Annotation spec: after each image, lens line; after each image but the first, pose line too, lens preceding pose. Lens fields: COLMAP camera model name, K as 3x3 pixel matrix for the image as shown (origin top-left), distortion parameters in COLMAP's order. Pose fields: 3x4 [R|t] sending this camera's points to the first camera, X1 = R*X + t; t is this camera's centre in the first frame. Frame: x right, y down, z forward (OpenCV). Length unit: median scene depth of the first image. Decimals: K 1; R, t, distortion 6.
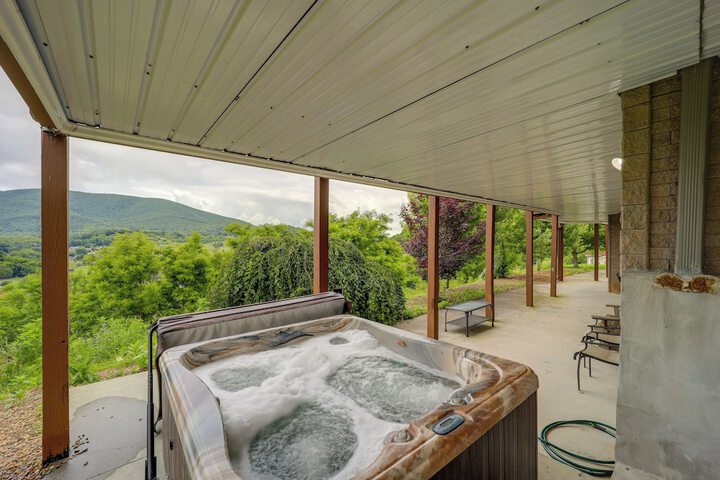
lens RADIAL K [[293.9, 0, 363.9], [0, 293.9, 246.4], [0, 0, 1]] dist [-0.001645, -0.002854]
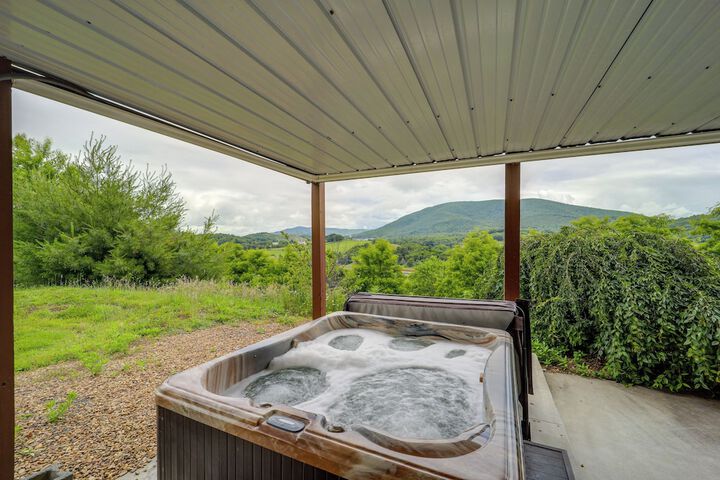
lens RADIAL K [[293.9, 0, 360.3], [0, 293.9, 232.4], [0, 0, 1]] dist [-0.001645, -0.002854]
pose [[0.411990, -0.025044, -0.910844, 0.539335], [-0.012455, 0.999374, -0.033112, -0.004129], [0.911103, 0.024986, 0.411420, 0.329613]]
